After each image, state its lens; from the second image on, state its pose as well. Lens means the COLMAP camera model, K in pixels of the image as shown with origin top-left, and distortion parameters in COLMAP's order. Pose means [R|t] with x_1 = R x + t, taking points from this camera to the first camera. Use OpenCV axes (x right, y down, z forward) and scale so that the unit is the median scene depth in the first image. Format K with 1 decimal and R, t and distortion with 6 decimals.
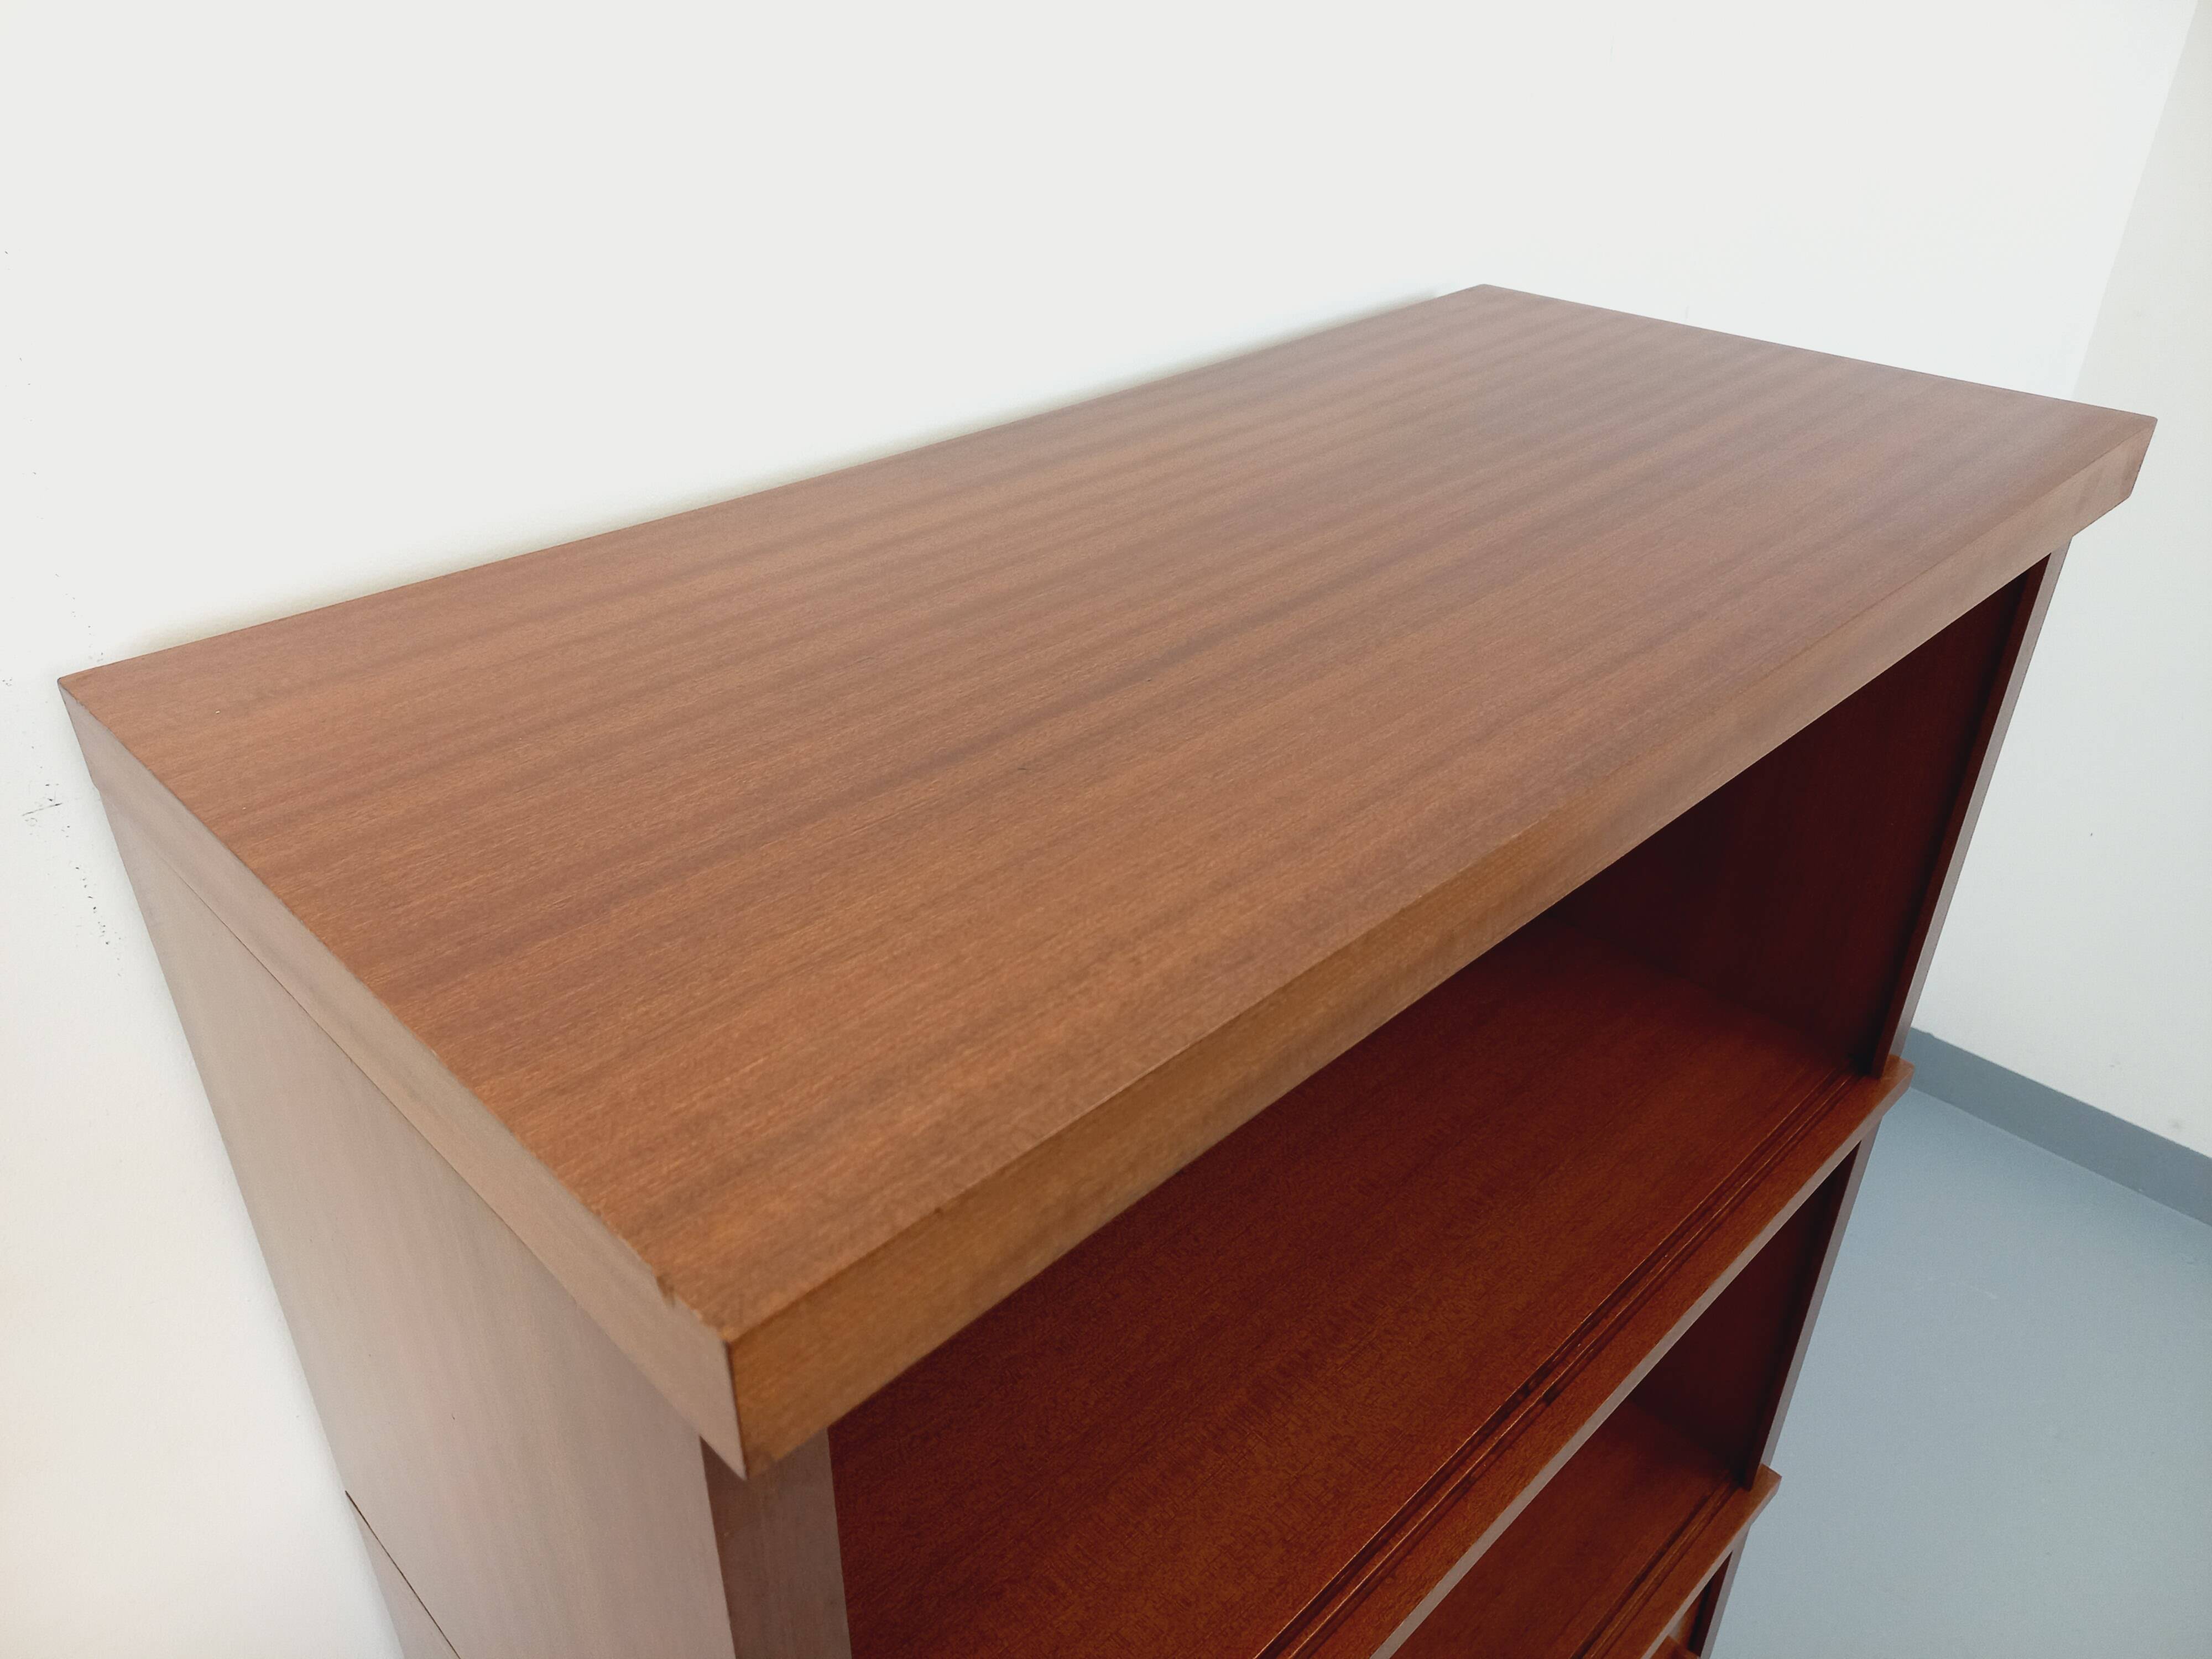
lens RADIAL K [[1625.3, 0, 1145.5], [0, 1625.3, 831.4], [0, 0, 1]] dist [0.079628, -0.128363]
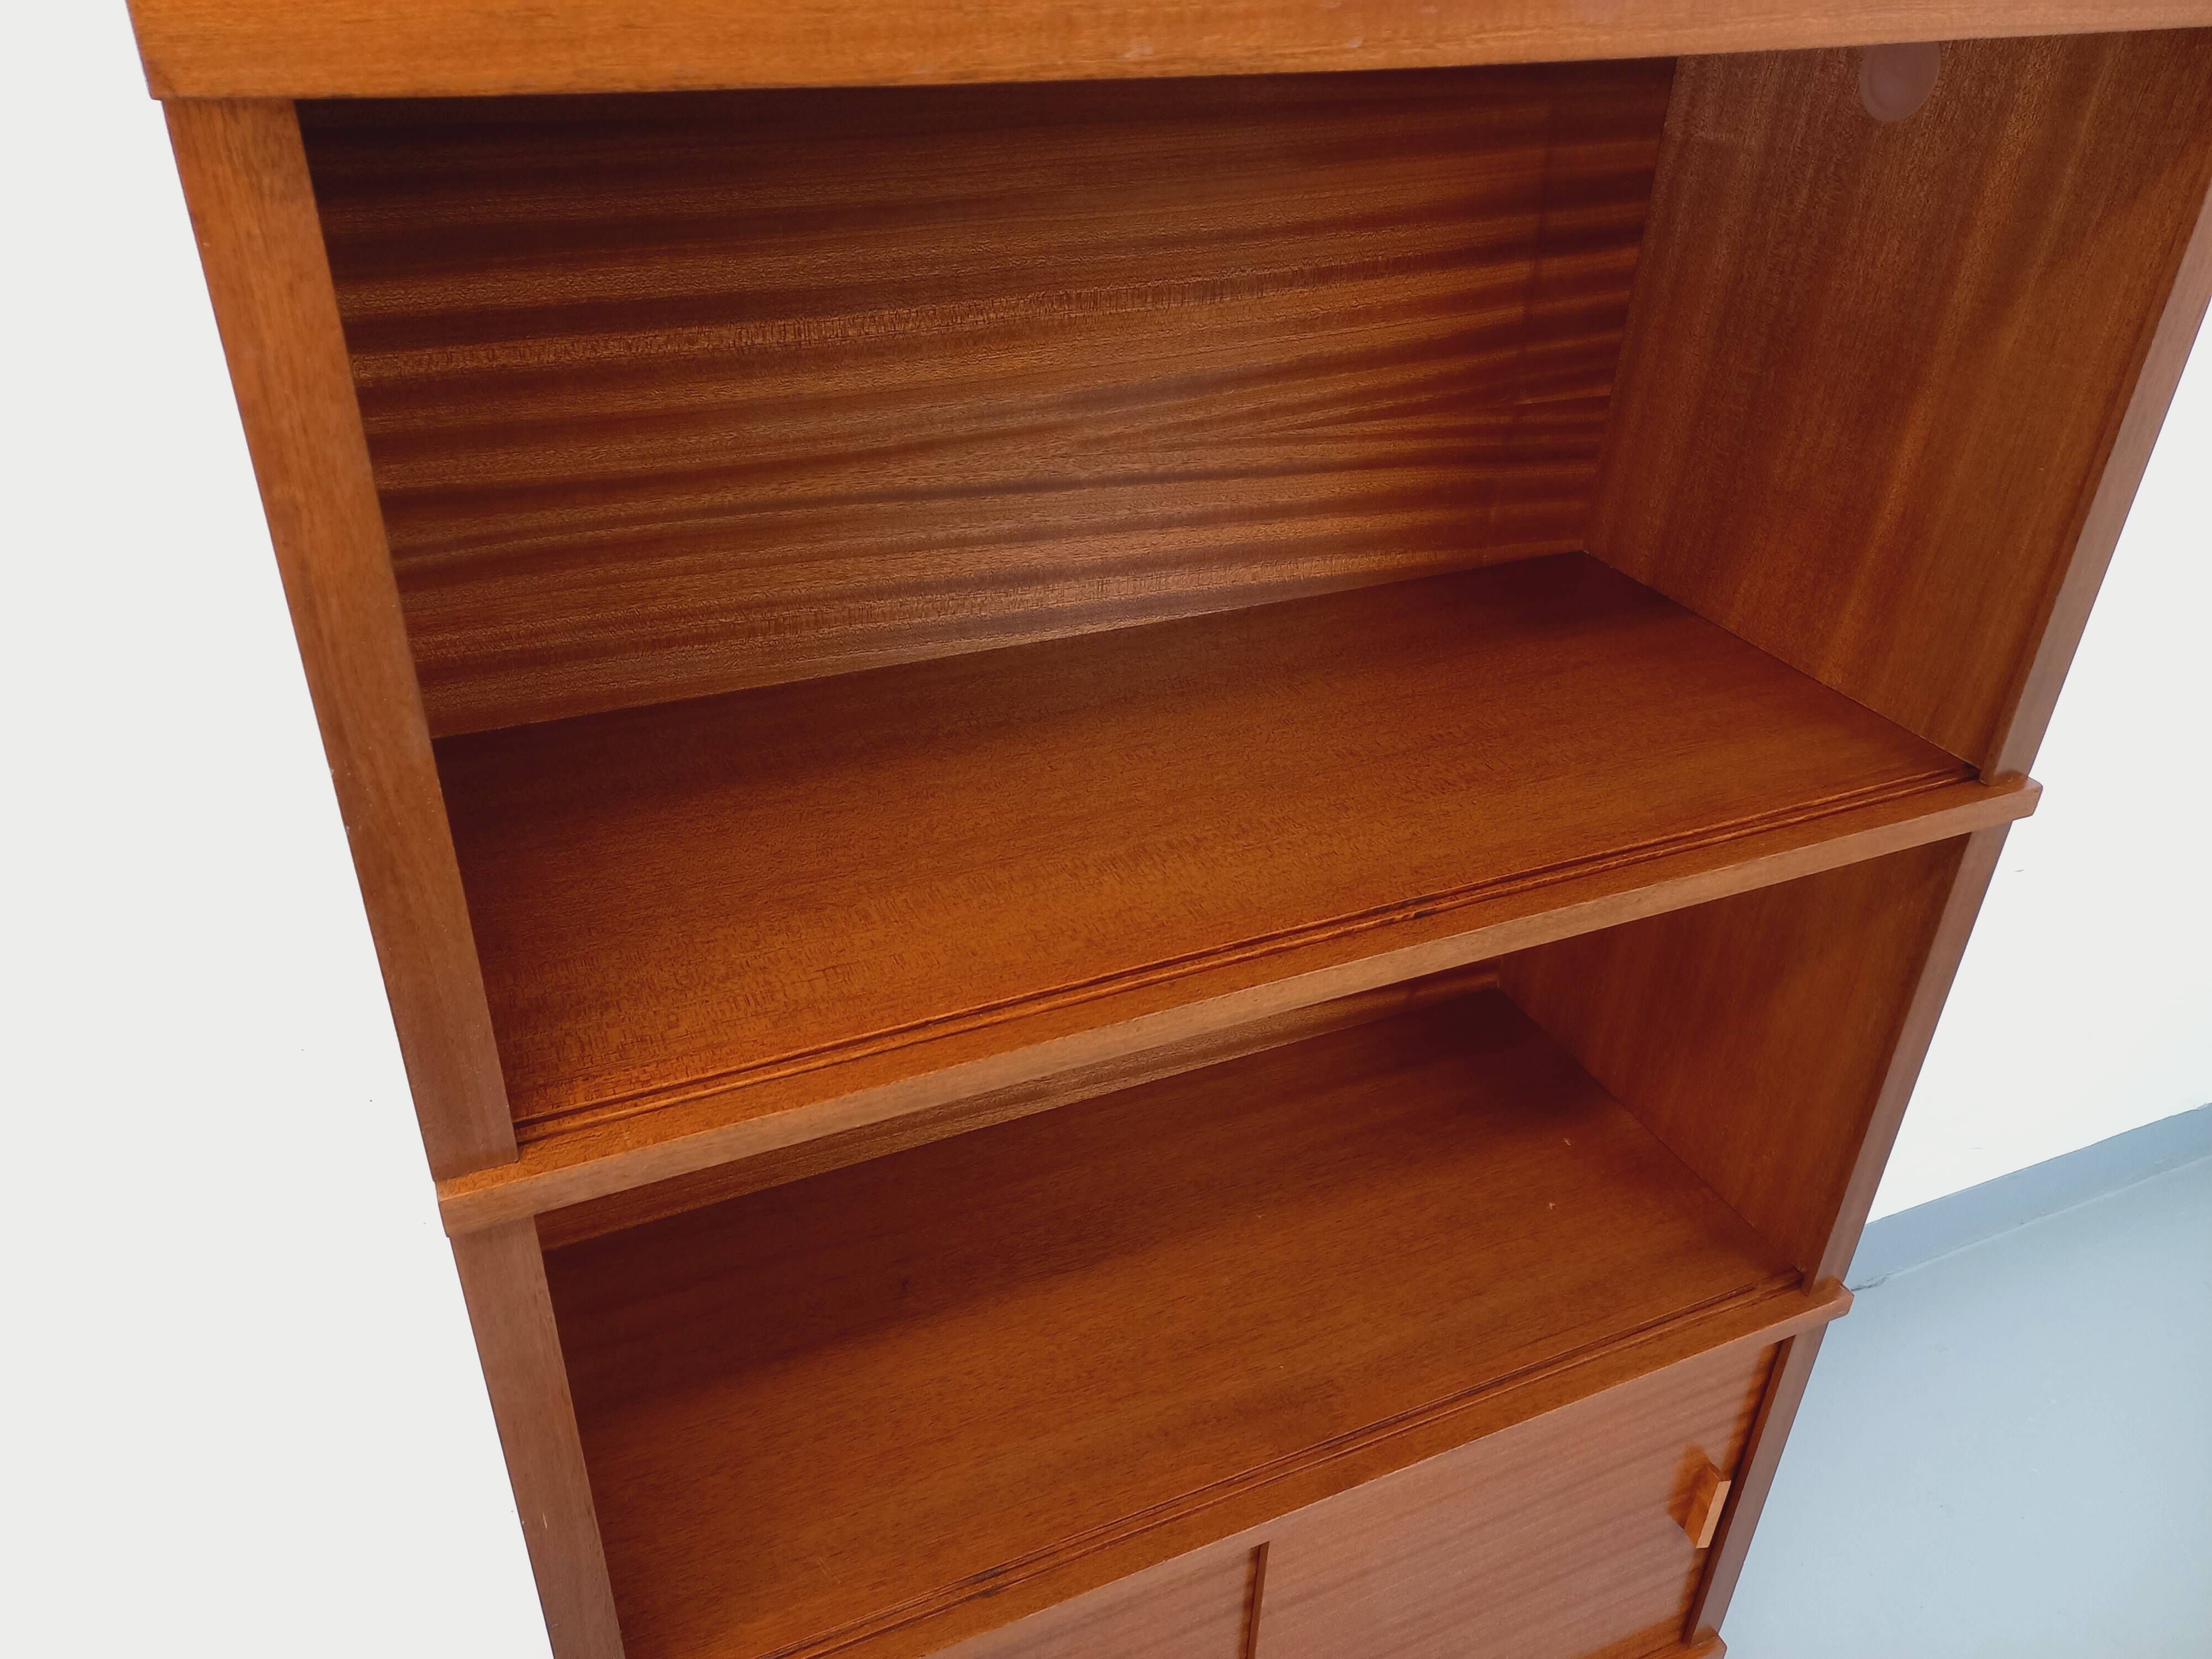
lens RADIAL K [[1638.7, 0, 1095.0], [0, 1638.7, 838.7], [0, 0, 1]] dist [0.037409, -0.002163]
pose [[0.928050, 0.197801, -0.315591, 0.355124], [-0.196497, 0.979833, 0.036290, 0.293426], [0.316405, 0.028333, 0.948201, 0.019168]]
